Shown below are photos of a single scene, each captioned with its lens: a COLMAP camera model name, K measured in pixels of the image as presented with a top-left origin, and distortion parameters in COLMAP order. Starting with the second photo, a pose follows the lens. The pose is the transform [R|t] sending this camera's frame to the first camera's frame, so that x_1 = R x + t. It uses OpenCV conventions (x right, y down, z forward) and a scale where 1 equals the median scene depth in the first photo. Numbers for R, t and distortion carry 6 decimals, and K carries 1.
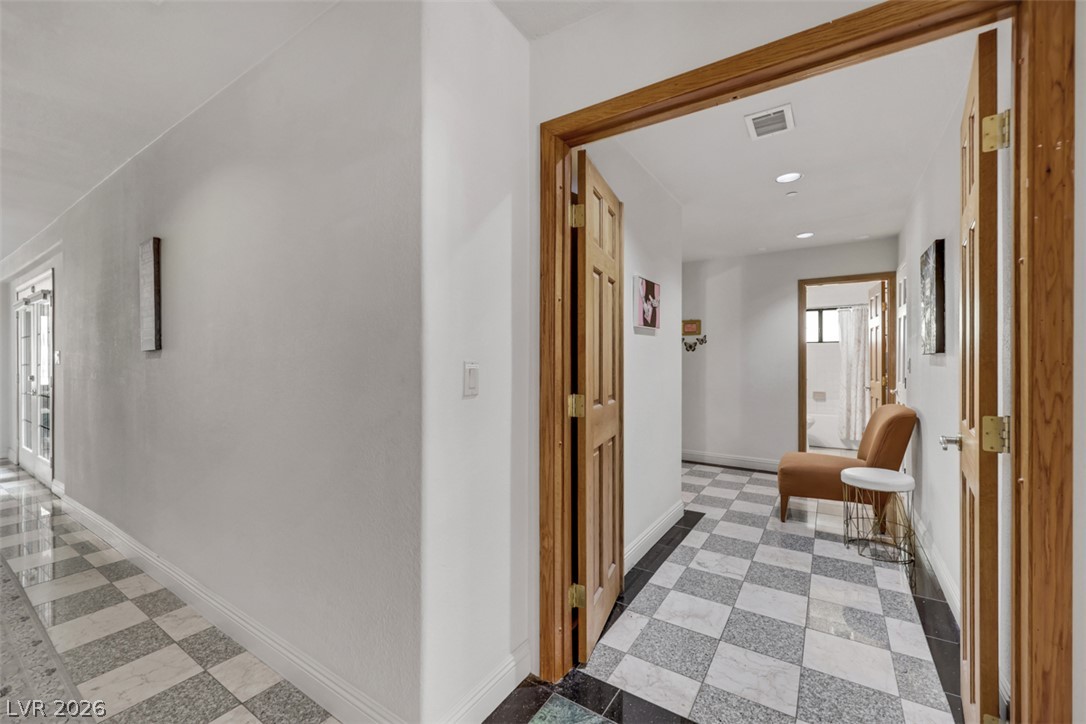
lens RADIAL K [[445.1, 0, 542.4], [0, 445.1, 362.7], [0, 0, 1]] dist [0.004023, -0.000902]
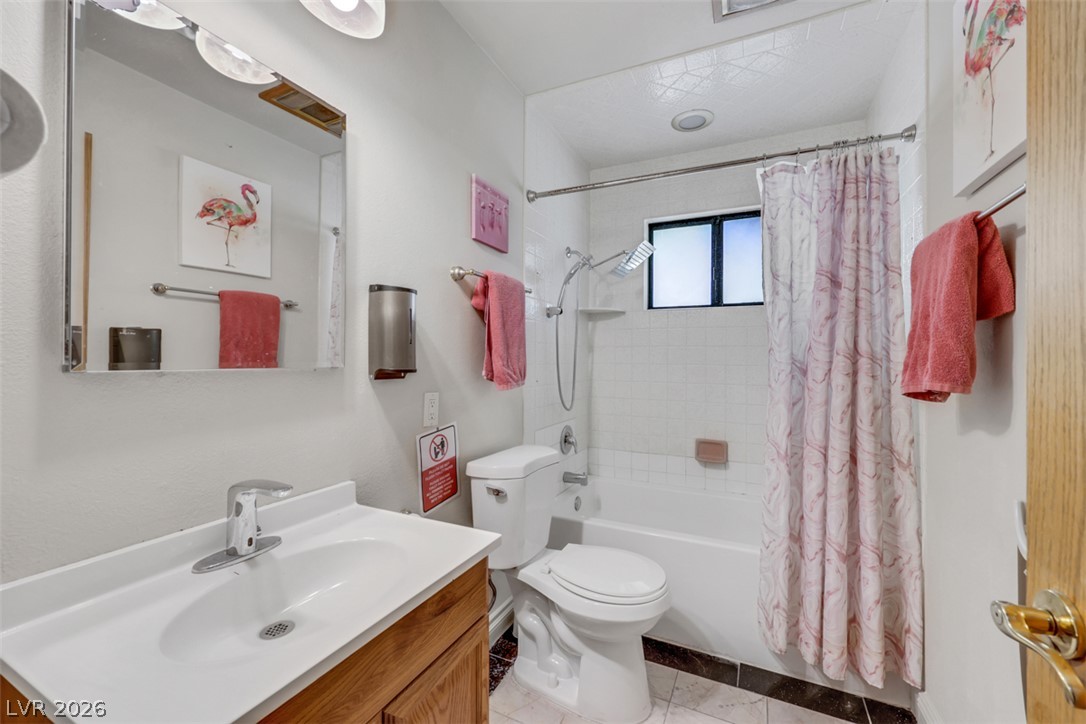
lens RADIAL K [[445.1, 0, 542.3], [0, 445.1, 357.6], [0, 0, 1]] dist [0.004023, -0.000902]
pose [[0.991895, 0.005449, 0.126941, 0.503663], [-0.005503, 0.999985, 0.000077, -0.001486], [-0.126938, -0.000775, 0.991910, 0.756832]]
